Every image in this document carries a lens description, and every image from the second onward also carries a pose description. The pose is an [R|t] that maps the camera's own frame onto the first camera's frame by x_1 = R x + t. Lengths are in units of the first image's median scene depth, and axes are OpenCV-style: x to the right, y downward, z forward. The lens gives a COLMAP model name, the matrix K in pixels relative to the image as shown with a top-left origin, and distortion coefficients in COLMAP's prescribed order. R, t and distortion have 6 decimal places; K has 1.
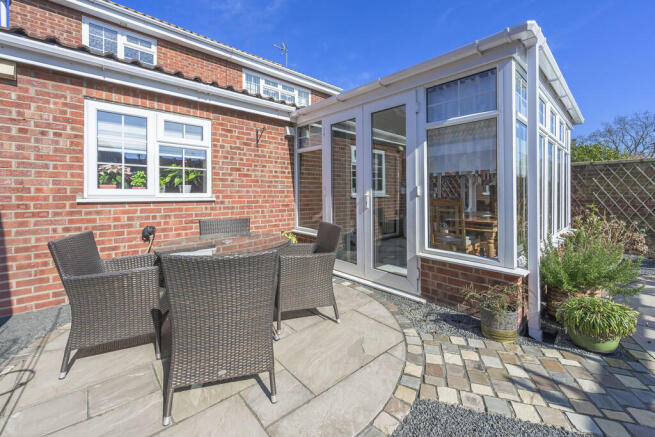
lens RADIAL K [[266.9, 0, 348.4], [0, 266.9, 193.6], [0, 0, 1]] dist [0.003111, 0.000172]
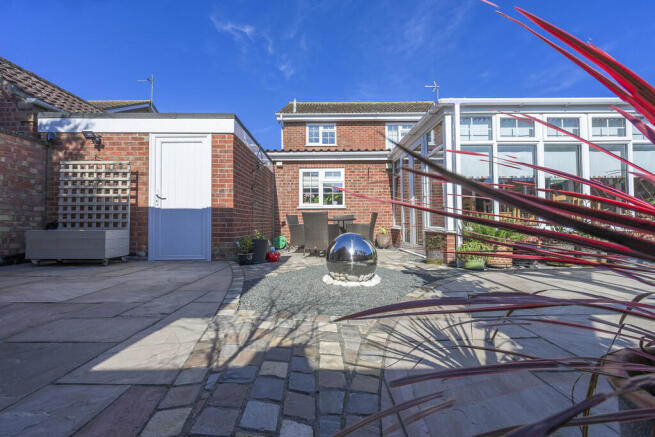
lens RADIAL K [[266.9, 0, 326.1], [0, 266.9, 219.0], [0, 0, 1]] dist [0.003111, 0.000172]
pose [[0.723441, -0.020594, -0.690079, 1.023024], [0.011833, 0.999778, -0.017431, 0.188973], [0.690285, 0.004445, 0.723524, -0.719605]]
